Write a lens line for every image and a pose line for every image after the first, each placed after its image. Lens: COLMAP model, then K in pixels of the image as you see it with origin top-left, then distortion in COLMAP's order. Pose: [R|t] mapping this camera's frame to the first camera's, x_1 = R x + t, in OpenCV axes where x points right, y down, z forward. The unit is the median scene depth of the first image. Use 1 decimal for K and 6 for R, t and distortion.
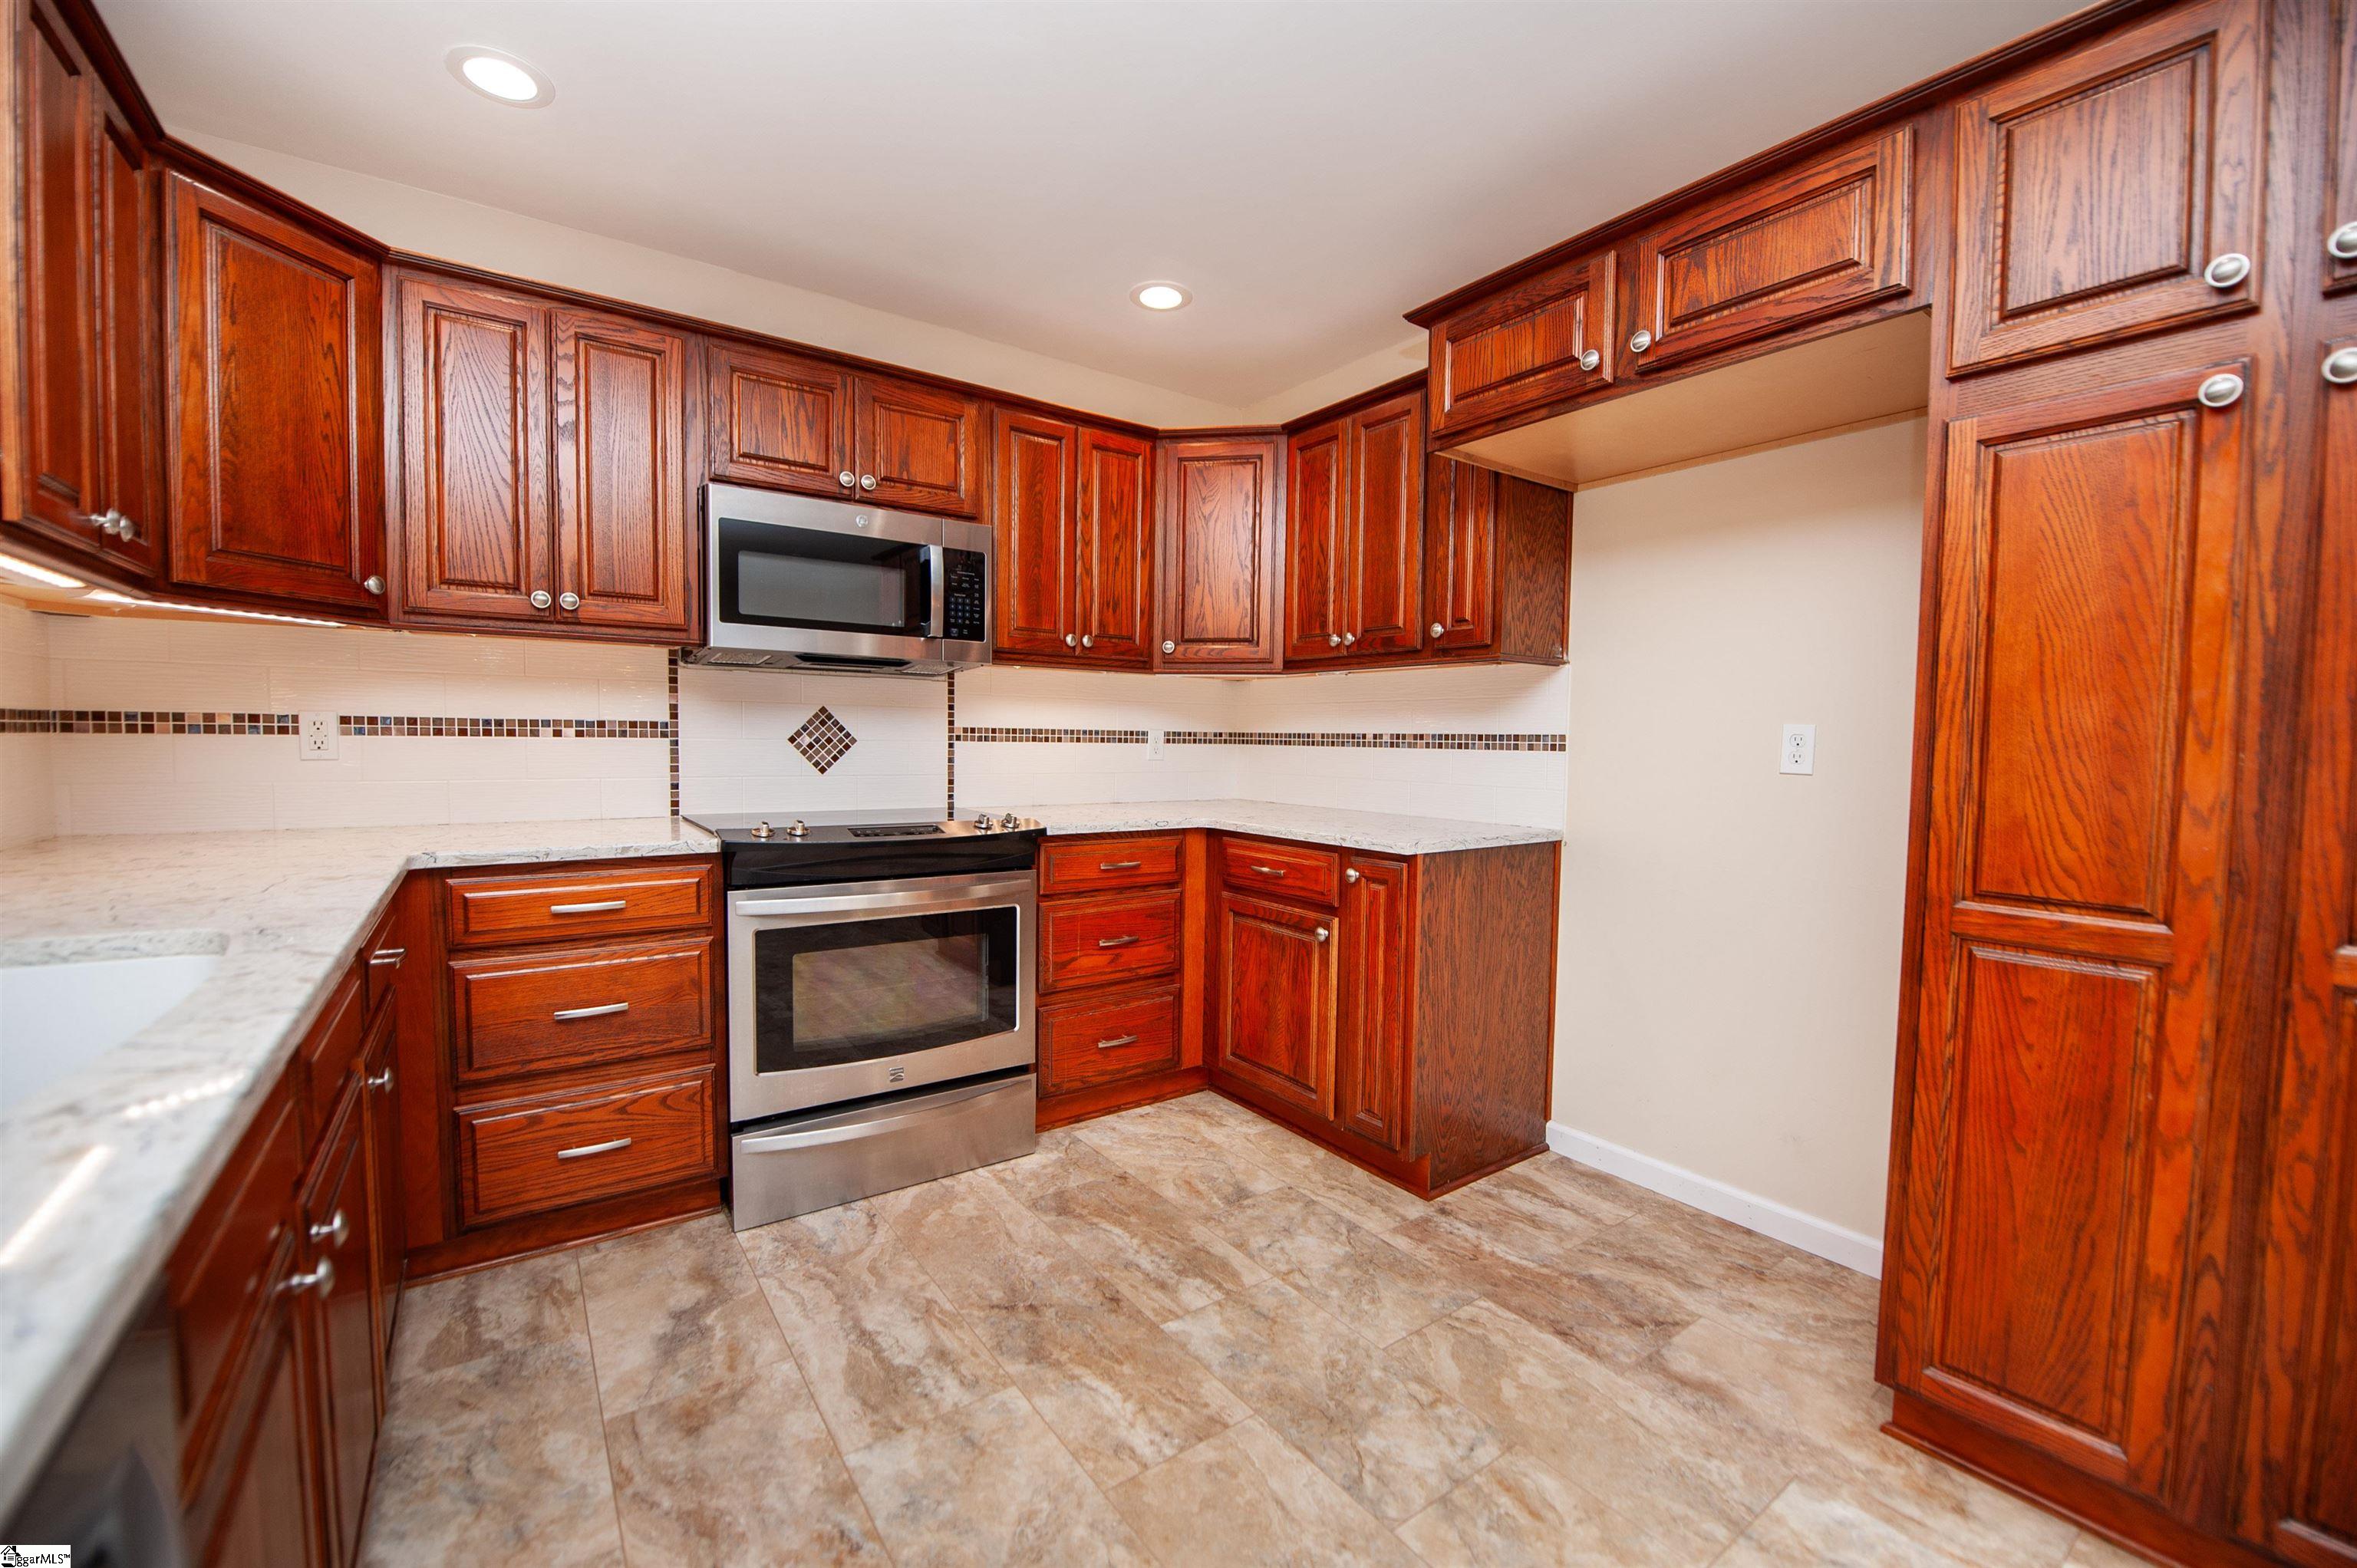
lens RADIAL K [[940.5, 0, 1189.5], [0, 940.5, 787.1], [0, 0, 1]] dist [-0.018954, -0.000964]
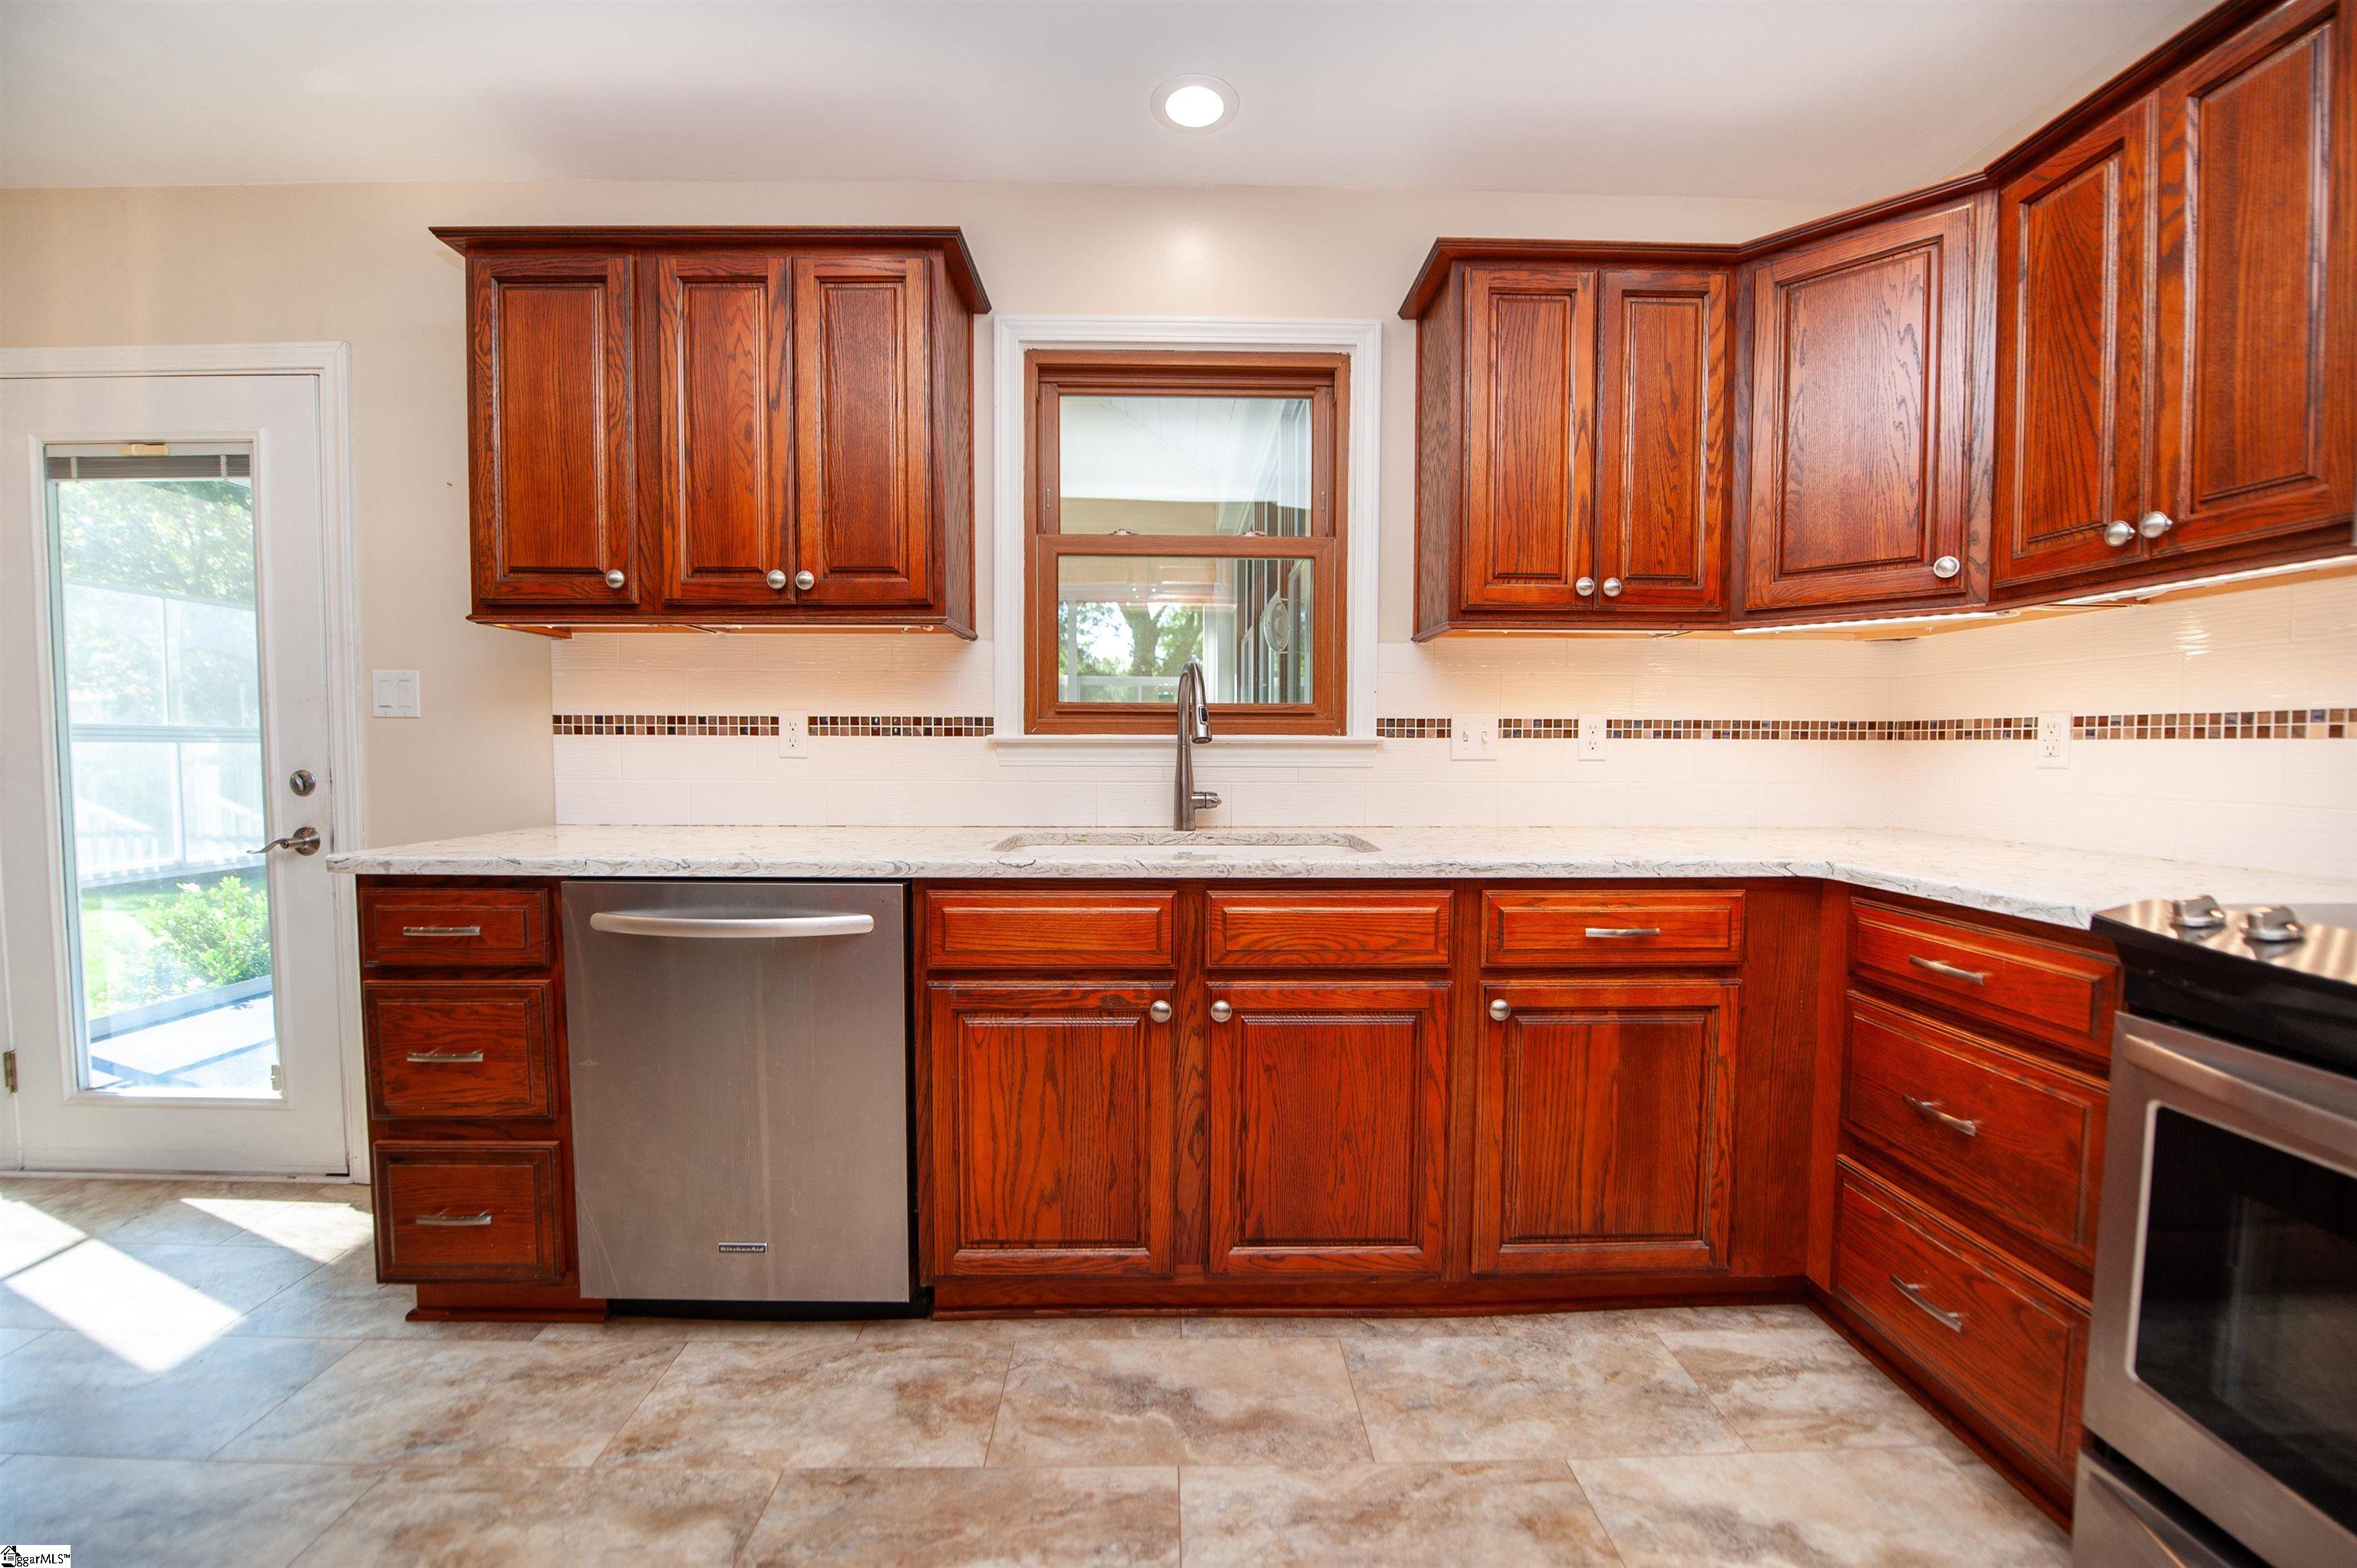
lens RADIAL K [[940.5, 0, 1189.5], [0, 940.5, 787.1], [0, 0, 1]] dist [-0.018954, -0.000964]
pose [[-0.563778, 0.019835, -0.825688, 0.248988], [-0.054766, 0.996614, 0.061335, -0.020929], [0.824109, 0.079799, -0.560782, 0.844043]]
